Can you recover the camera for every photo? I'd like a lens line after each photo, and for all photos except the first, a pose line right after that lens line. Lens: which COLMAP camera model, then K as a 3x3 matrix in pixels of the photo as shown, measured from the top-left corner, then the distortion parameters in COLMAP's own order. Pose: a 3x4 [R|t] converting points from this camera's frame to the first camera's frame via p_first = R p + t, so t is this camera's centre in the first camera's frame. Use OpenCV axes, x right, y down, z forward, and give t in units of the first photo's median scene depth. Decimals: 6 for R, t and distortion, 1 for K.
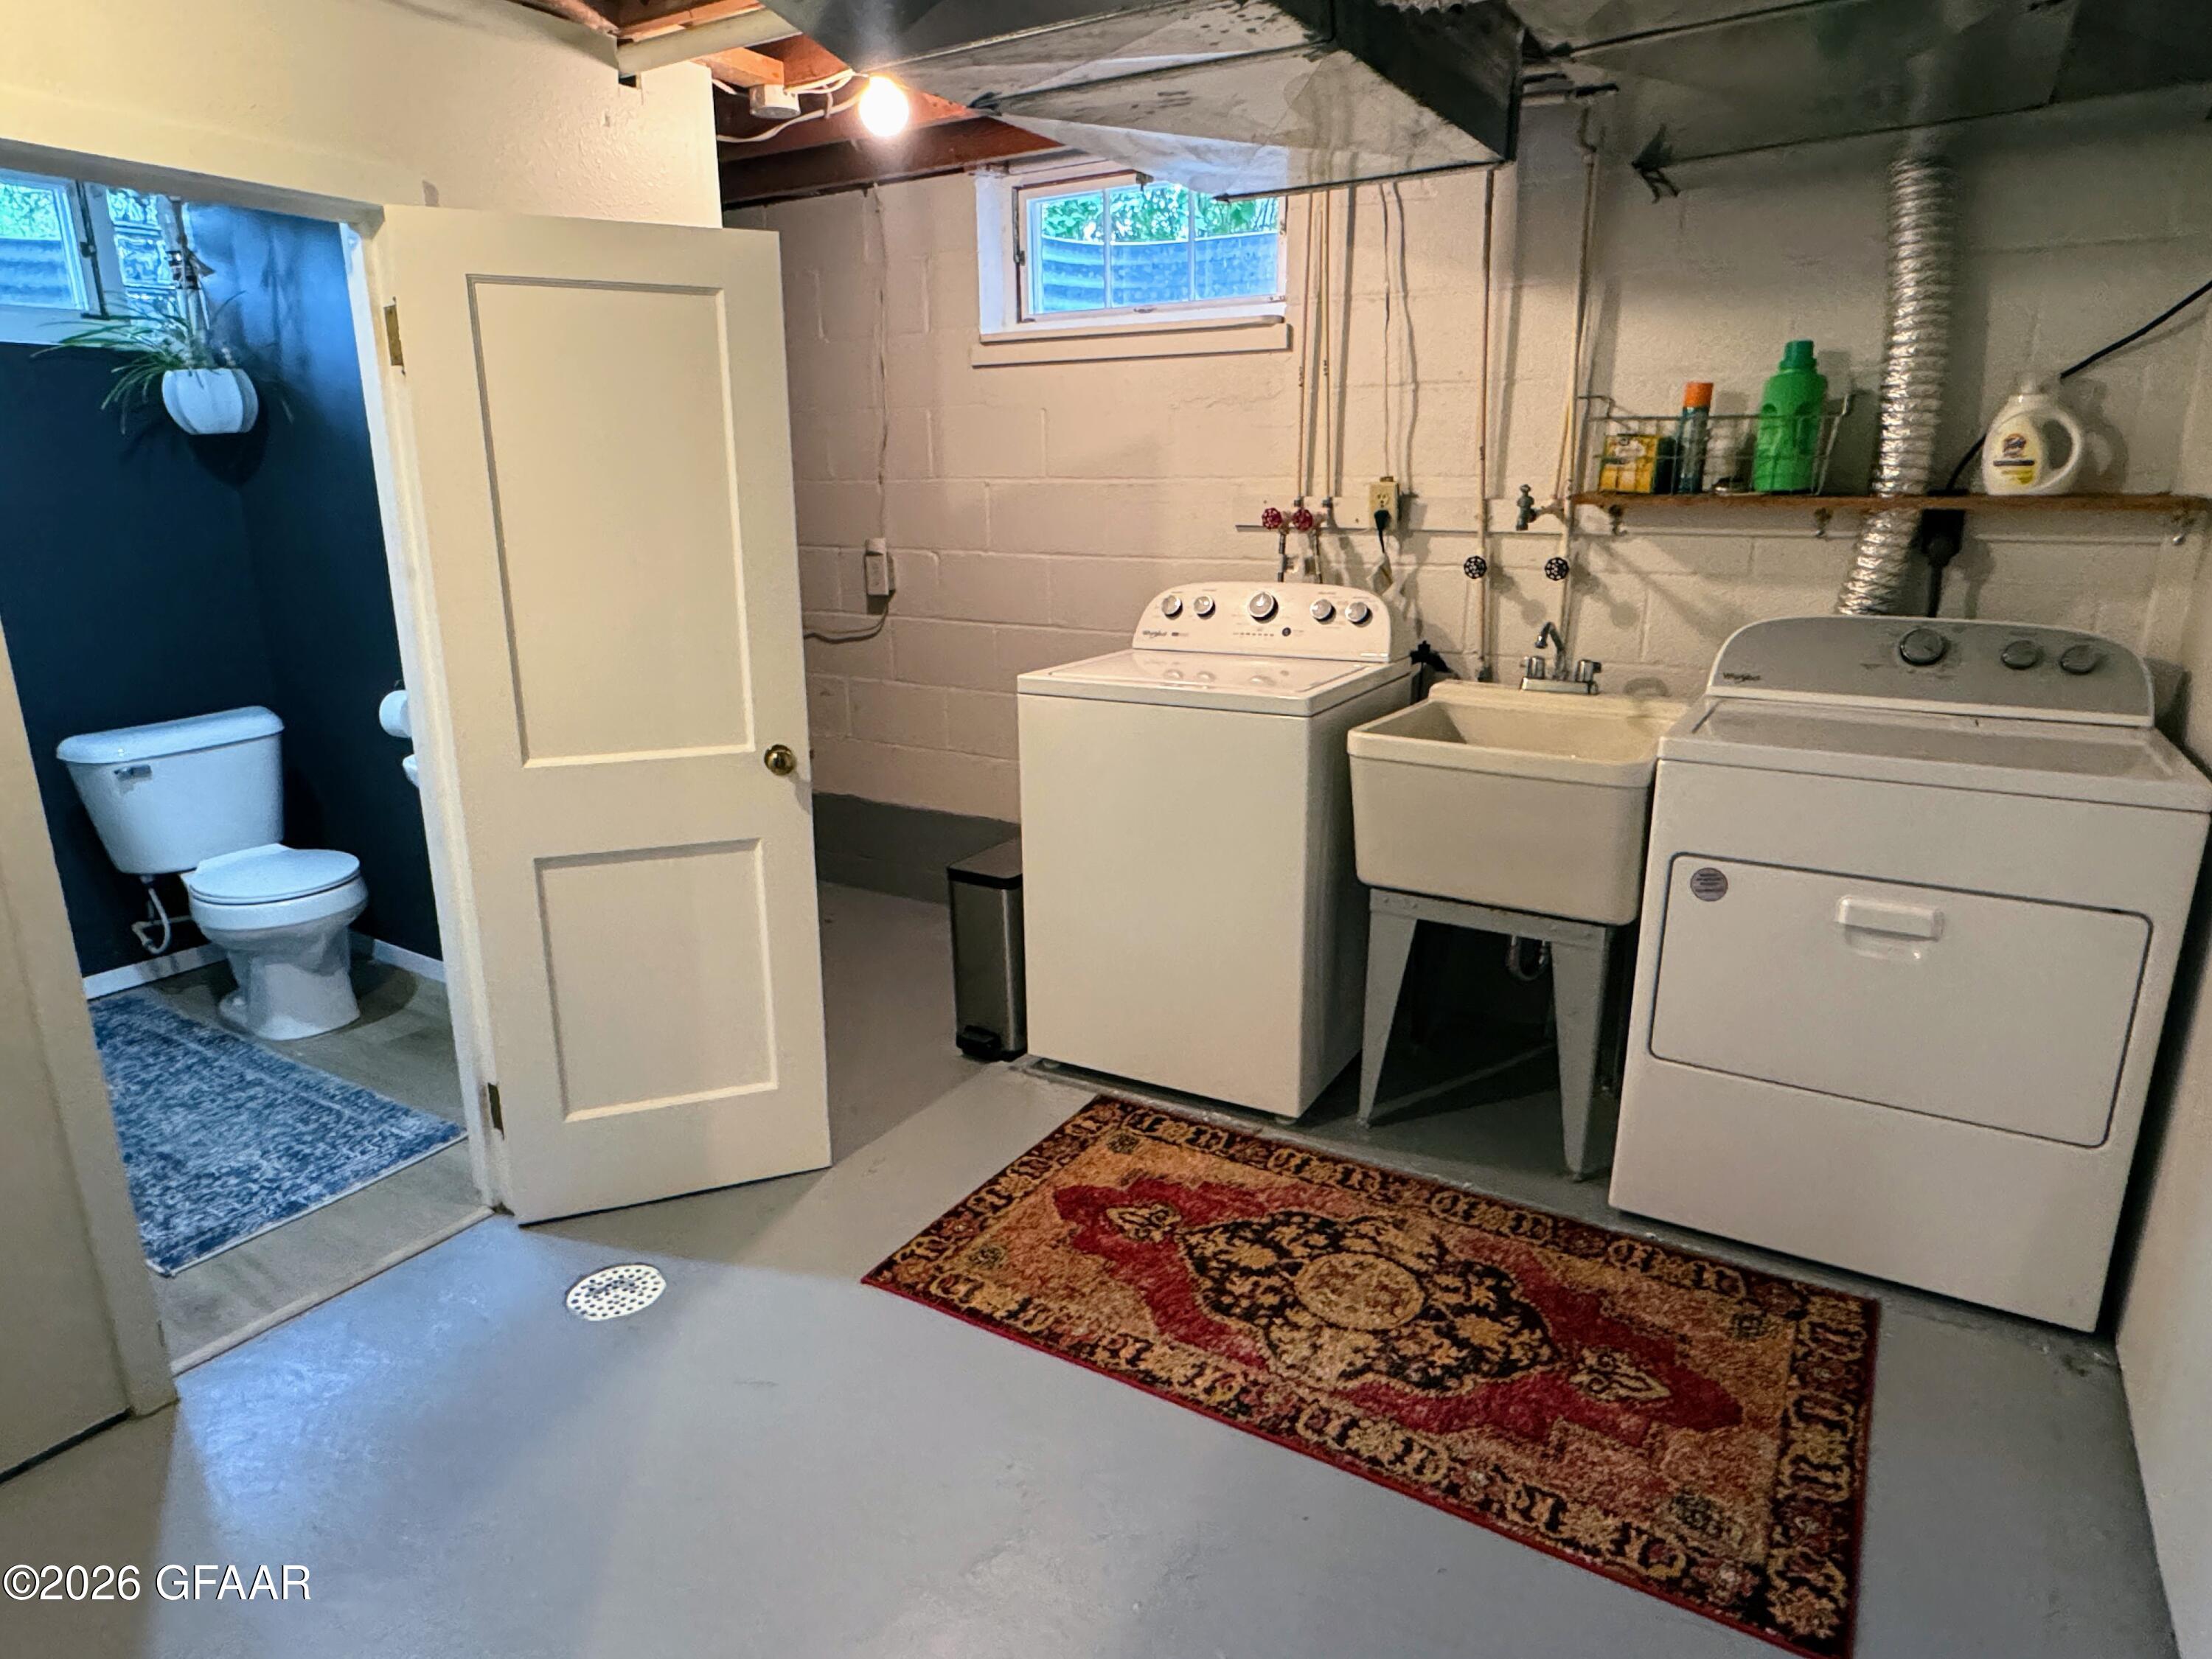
lens RADIAL K [[1309.7, 0, 1106.0], [0, 1309.7, 829.5], [0, 0, 1]] dist [-0.006410, -0.001706]
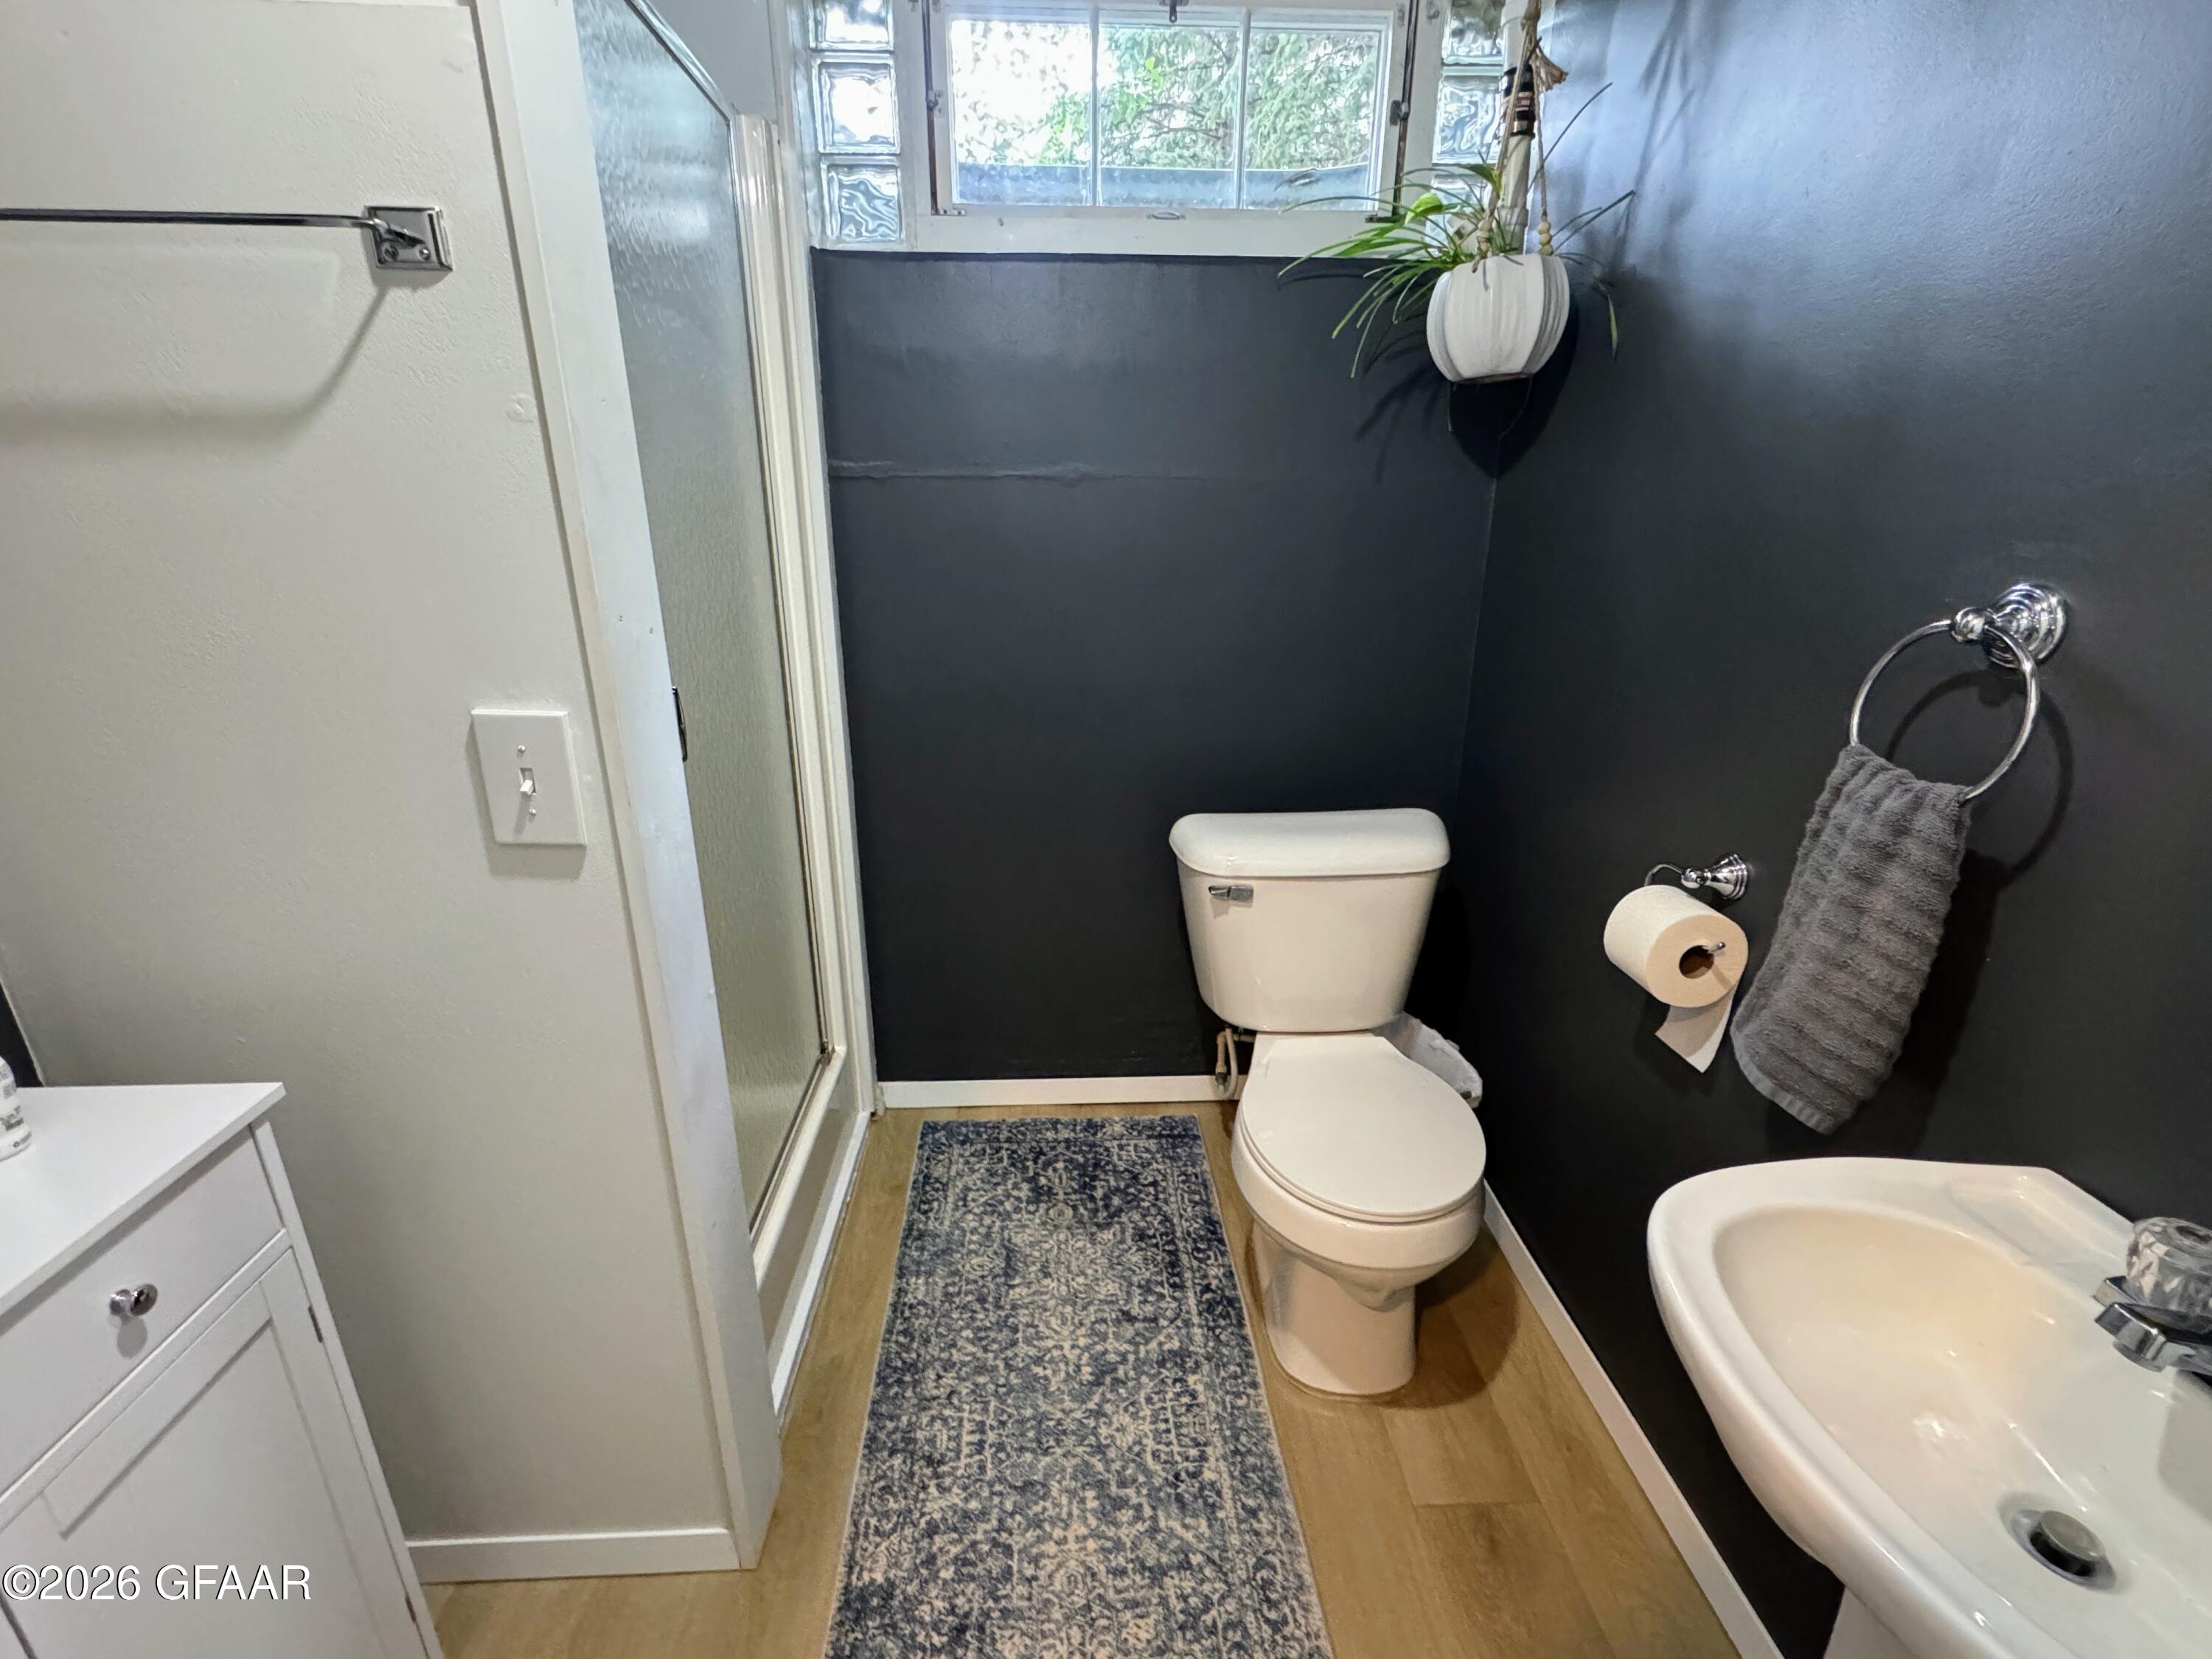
lens RADIAL K [[978.3, 0, 1106.0], [0, 978.3, 829.5], [0, 0, 1]] dist [0.000551, 0.000102]
pose [[0.569163, 0.274520, -0.775044, -0.380644], [-0.224510, 0.958685, 0.174694, -0.145593], [0.790980, 0.074576, 0.607280, 0.611429]]
